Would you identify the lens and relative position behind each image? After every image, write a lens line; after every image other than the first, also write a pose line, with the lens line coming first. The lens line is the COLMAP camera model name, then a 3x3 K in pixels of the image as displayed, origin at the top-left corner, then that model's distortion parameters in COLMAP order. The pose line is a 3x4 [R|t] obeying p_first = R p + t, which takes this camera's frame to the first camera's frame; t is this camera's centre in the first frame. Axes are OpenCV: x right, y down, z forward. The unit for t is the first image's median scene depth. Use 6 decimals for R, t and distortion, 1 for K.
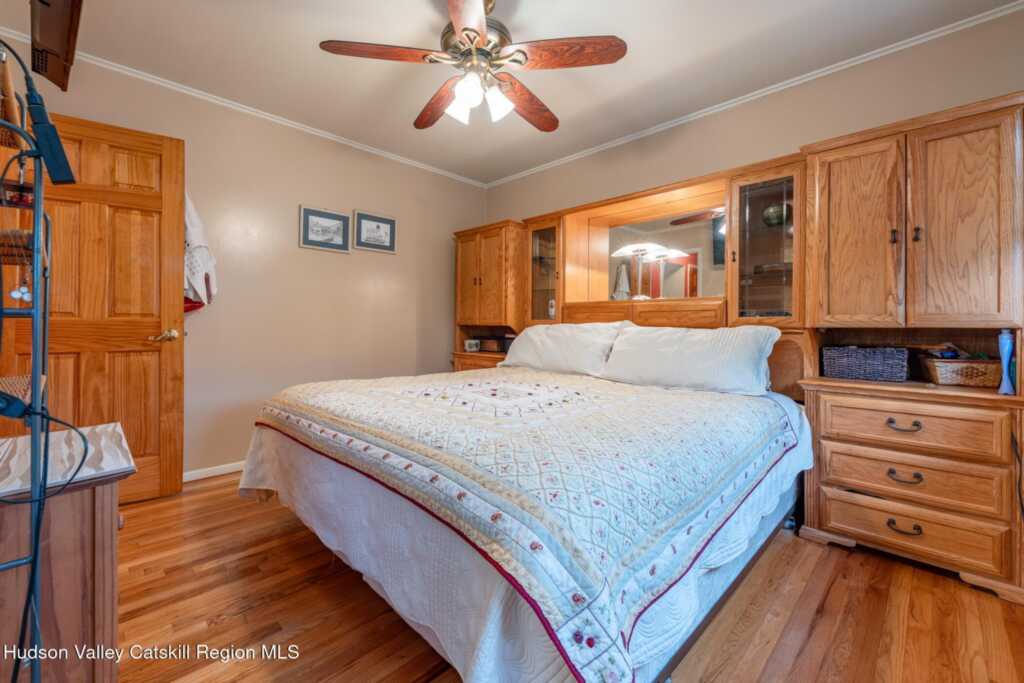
lens RADIAL K [[427.7, 0, 509.4], [0, 427.7, 312.5], [0, 0, 1]] dist [0.001585, -0.000062]
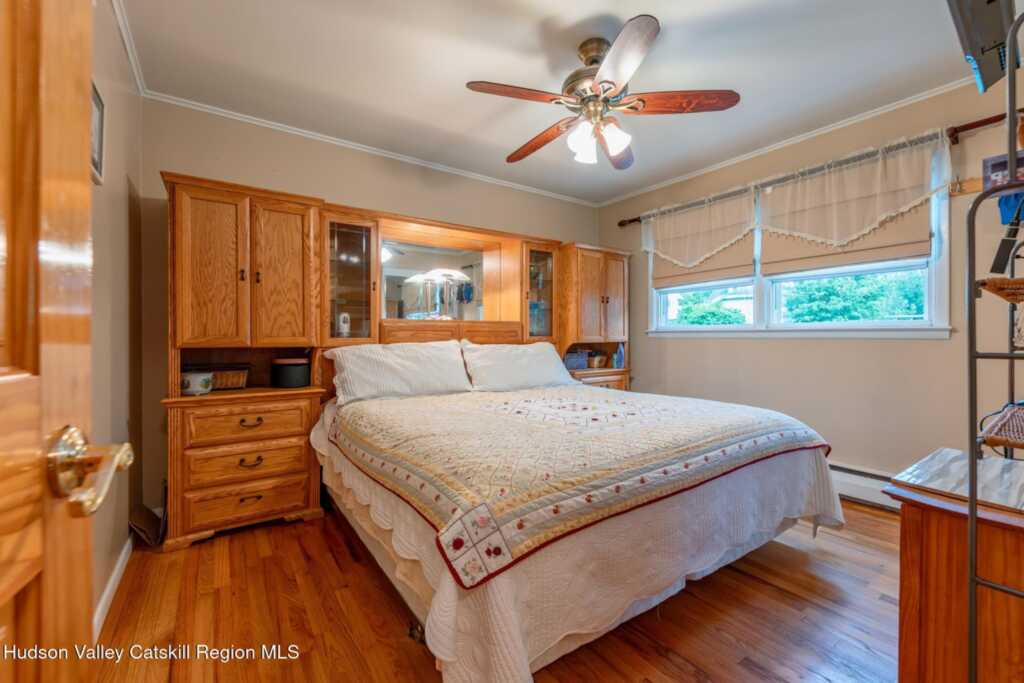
lens RADIAL K [[416.9, 0, 512.0], [0, 416.9, 341.5], [0, 0, 1]] dist [-0.000071, -0.000056]
pose [[0.172408, -0.022466, 0.984769, -0.658019], [-0.030855, 0.999126, 0.028195, -0.008749], [-0.984542, -0.035246, 0.171564, 0.569539]]
